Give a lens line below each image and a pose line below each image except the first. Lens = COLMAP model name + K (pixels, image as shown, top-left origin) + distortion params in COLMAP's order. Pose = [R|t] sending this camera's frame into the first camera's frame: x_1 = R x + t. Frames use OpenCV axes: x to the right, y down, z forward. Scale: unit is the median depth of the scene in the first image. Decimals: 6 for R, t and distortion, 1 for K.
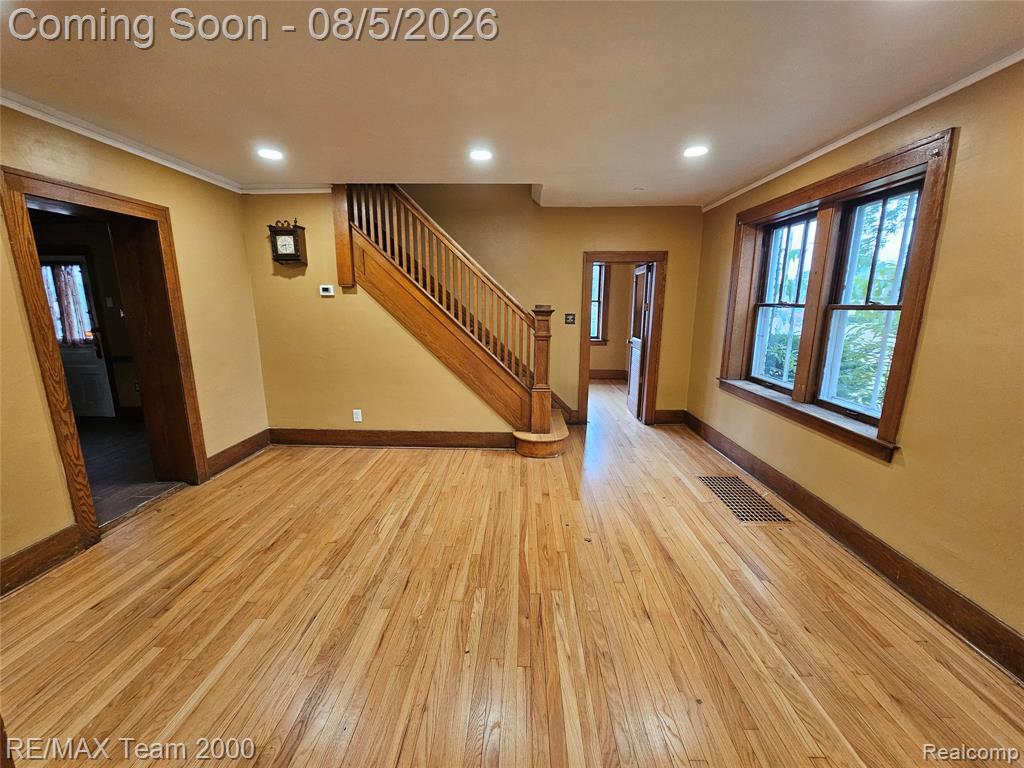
lens RADIAL K [[412.4, 0, 510.6], [0, 412.4, 390.0], [0, 0, 1]] dist [-0.010985, 0.000348]
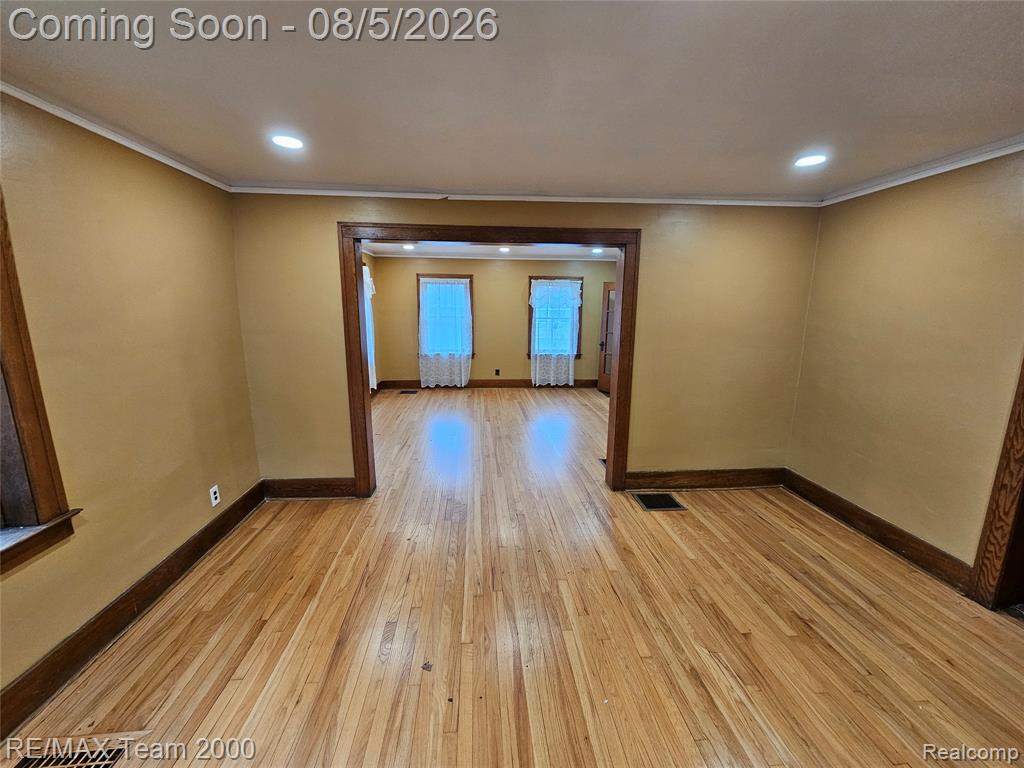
lens RADIAL K [[412.4, 0, 510.9], [0, 412.4, 385.8], [0, 0, 1]] dist [-0.010985, 0.000348]
pose [[-0.993452, 0.013274, -0.113473, 0.127876], [-0.032885, 0.917968, 0.395290, -0.417431], [0.109412, 0.396433, -0.911521, 1.604174]]
